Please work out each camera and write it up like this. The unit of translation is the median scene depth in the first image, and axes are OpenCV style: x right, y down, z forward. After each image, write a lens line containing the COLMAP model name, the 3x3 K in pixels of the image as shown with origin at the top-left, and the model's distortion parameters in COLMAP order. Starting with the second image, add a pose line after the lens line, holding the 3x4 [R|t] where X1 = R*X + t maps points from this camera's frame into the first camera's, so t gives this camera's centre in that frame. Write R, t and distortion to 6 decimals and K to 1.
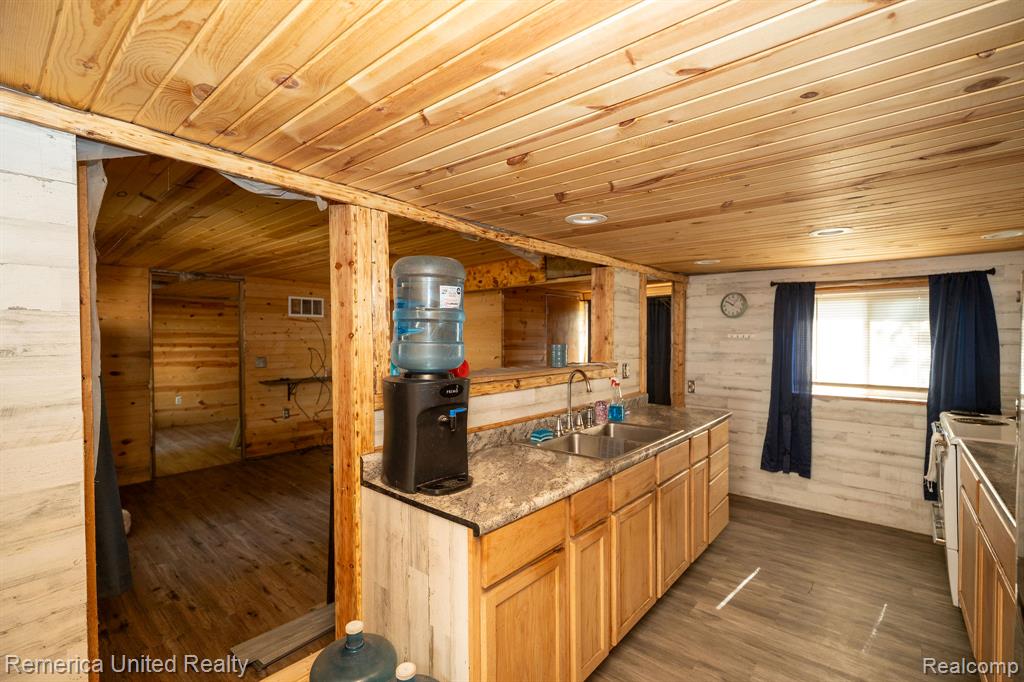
lens RADIAL K [[448.9, 0, 511.5], [0, 448.9, 341.5], [0, 0, 1]] dist [-0.007651, 0.001412]
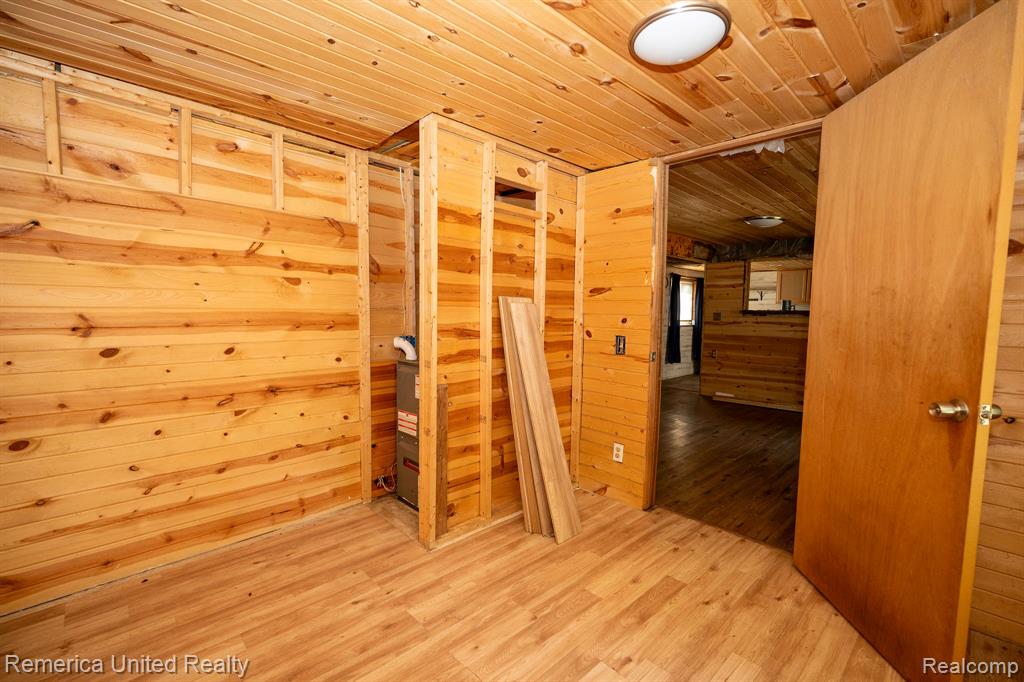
lens RADIAL K [[448.9, 0, 509.8], [0, 448.9, 340.4], [0, 0, 1]] dist [-0.007651, 0.001412]
pose [[0.097117, -0.065037, 0.993146, -1.732957], [-0.001286, 0.997854, 0.065471, 0.049057], [-0.995272, -0.007636, 0.096825, 1.712082]]
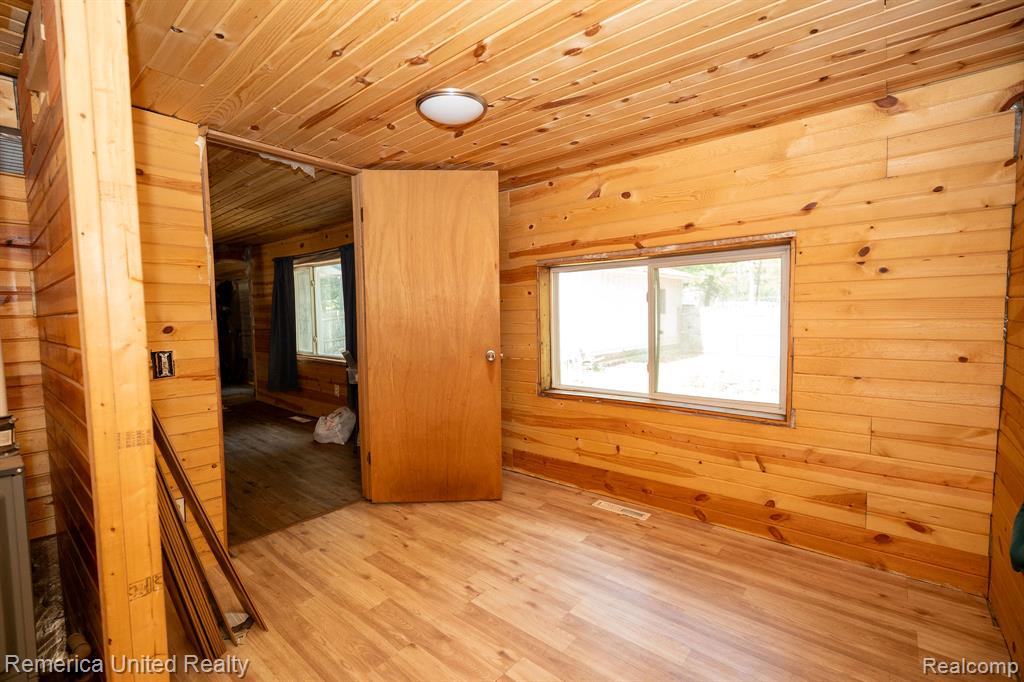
lens RADIAL K [[448.9, 0, 513.0], [0, 448.9, 341.7], [0, 0, 1]] dist [-0.007651, 0.001412]
pose [[-0.999557, 0.021623, -0.020446, -1.344019], [0.019955, 0.996714, 0.078508, 0.044178], [0.022076, 0.078066, -0.996704, 2.182758]]
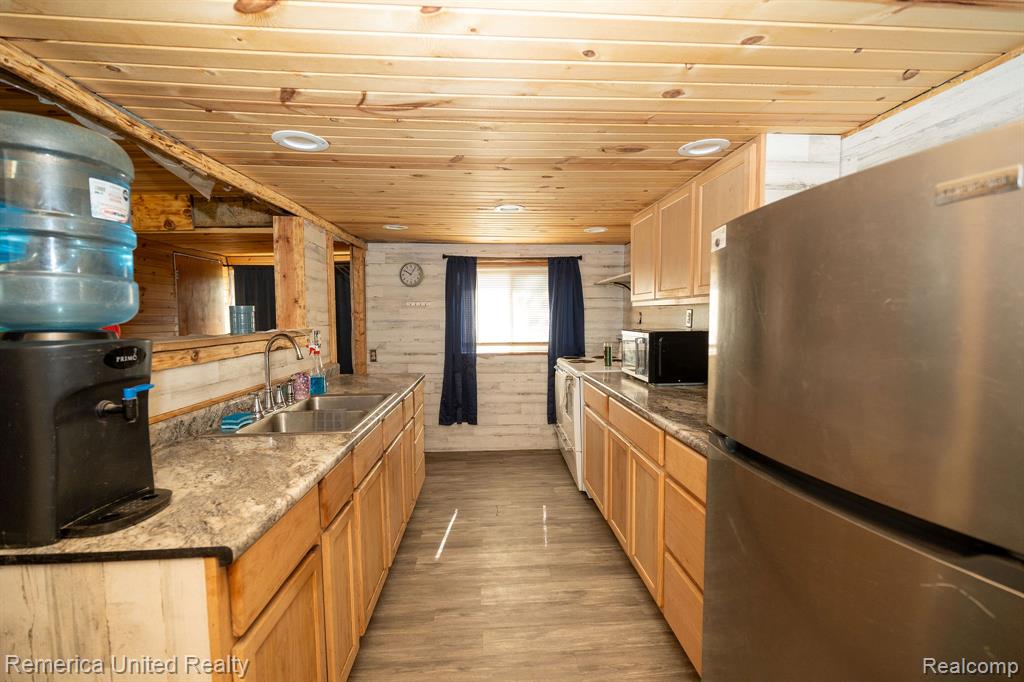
lens RADIAL K [[448.9, 0, 512.0], [0, 448.9, 341.1], [0, 0, 1]] dist [-0.007651, 0.001412]
pose [[0.720096, -0.046492, 0.692315, -0.079922], [0.016276, 0.998610, 0.050132, 0.030231], [-0.693684, -0.024832, 0.719851, 0.091820]]
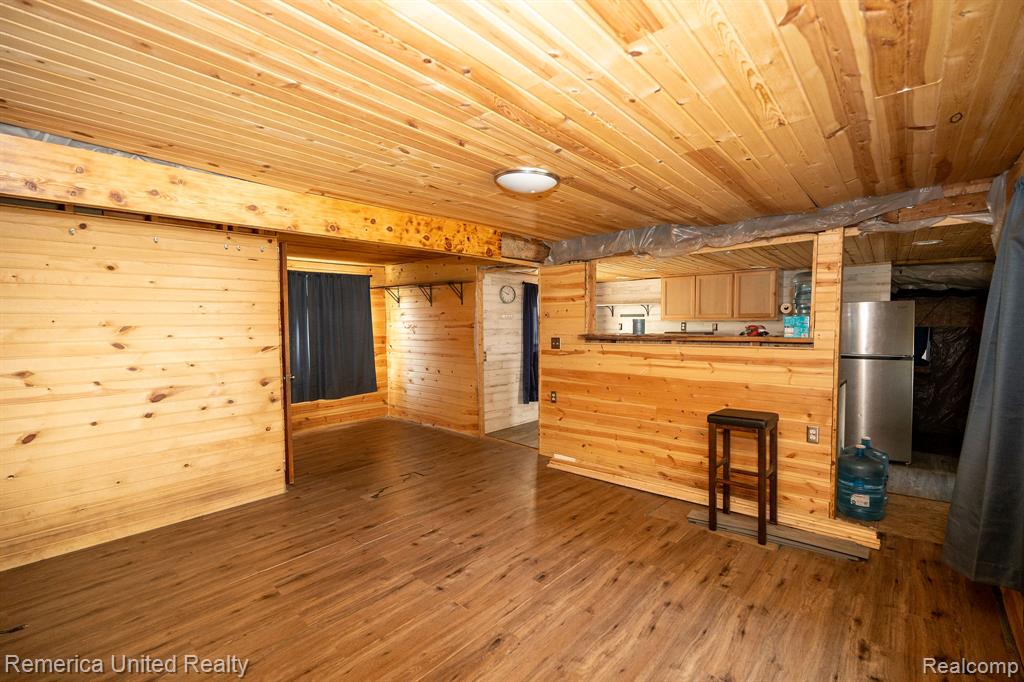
lens RADIAL K [[448.9, 0, 510.8], [0, 448.9, 341.8], [0, 0, 1]] dist [-0.007651, 0.001412]
pose [[0.019526, -0.040629, 0.998983, -1.073450], [0.015805, 0.999062, 0.040324, 0.012810], [-0.999684, 0.015001, 0.020150, 1.128000]]
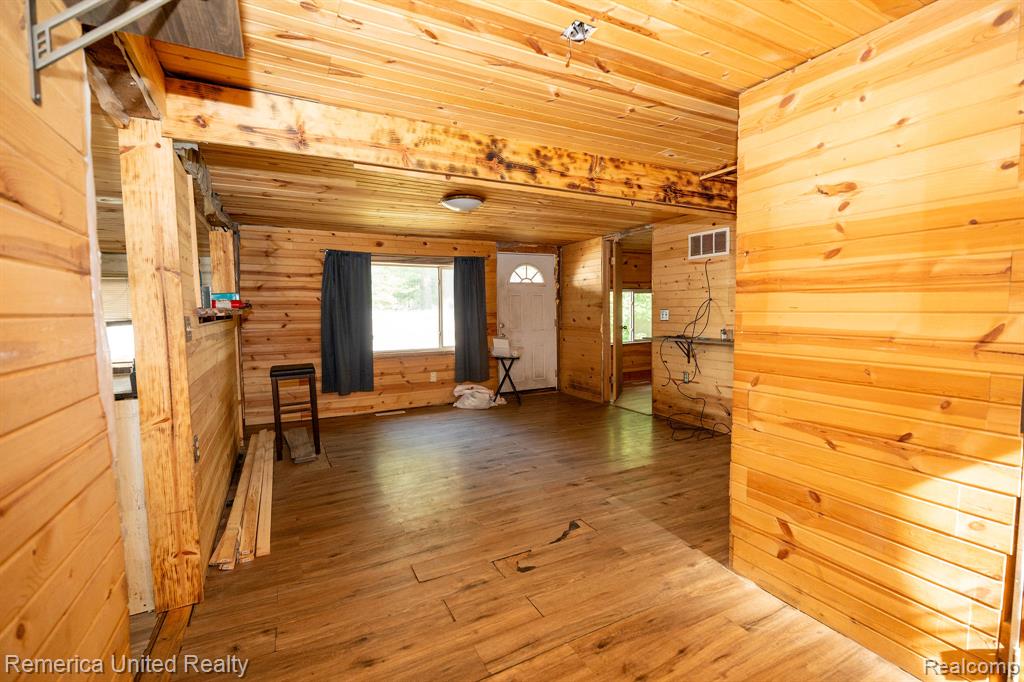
lens RADIAL K [[448.9, 0, 512.5], [0, 448.9, 341.8], [0, 0, 1]] dist [-0.007651, 0.001412]
pose [[-0.367912, 0.072117, -0.927060, 0.628107], [0.006075, 0.997153, 0.075159, 0.047615], [0.929841, 0.022020, -0.367303, 1.635013]]
